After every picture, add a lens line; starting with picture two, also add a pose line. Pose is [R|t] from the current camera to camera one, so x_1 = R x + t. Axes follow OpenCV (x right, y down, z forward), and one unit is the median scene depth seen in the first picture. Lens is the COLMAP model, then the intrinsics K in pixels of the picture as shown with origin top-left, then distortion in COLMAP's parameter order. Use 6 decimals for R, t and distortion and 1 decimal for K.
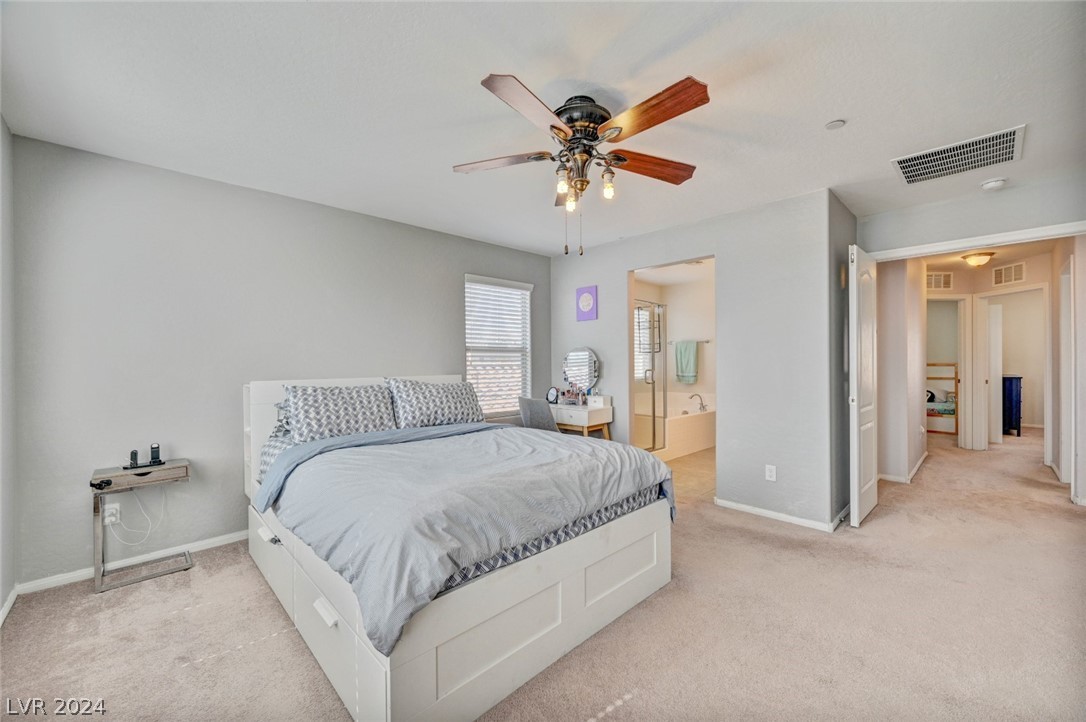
lens RADIAL K [[425.9, 0, 544.3], [0, 425.9, 362.5], [0, 0, 1]] dist [0.000179, 0.000378]
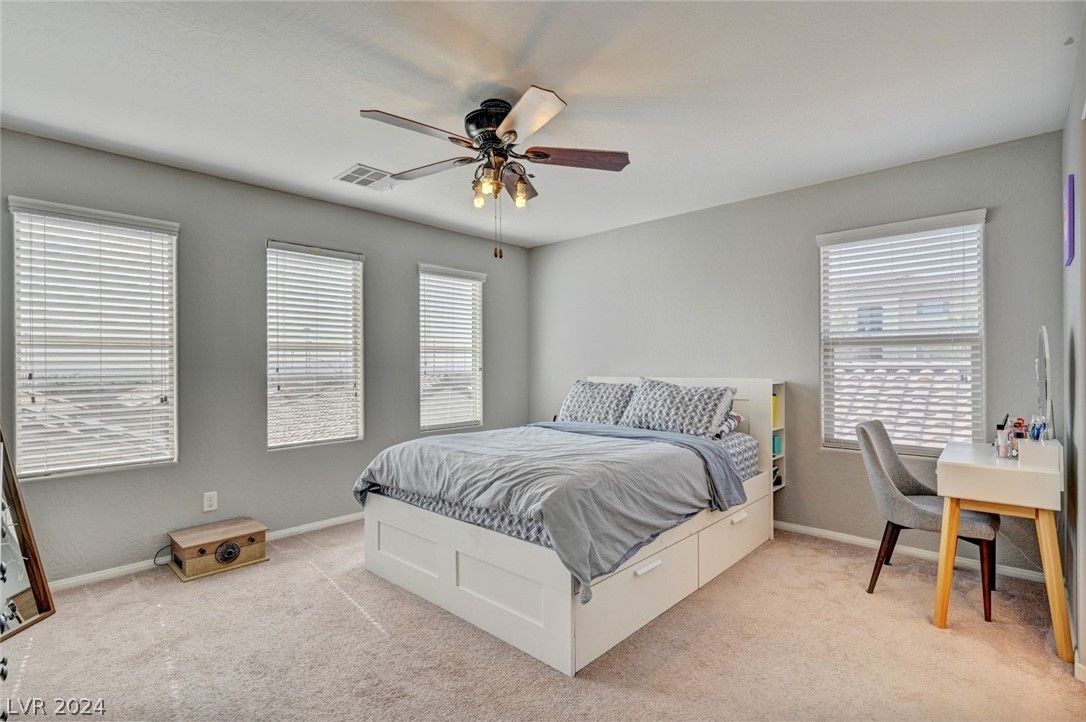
lens RADIAL K [[508.4, 0, 545.0], [0, 508.4, 360.7], [0, 0, 1]] dist [-0.003183, -0.000117]
pose [[0.065801, -0.004498, -0.997823, 0.957203], [0.000380, 0.999990, -0.004483, 0.000726], [0.997833, -0.000084, 0.065802, 0.776725]]
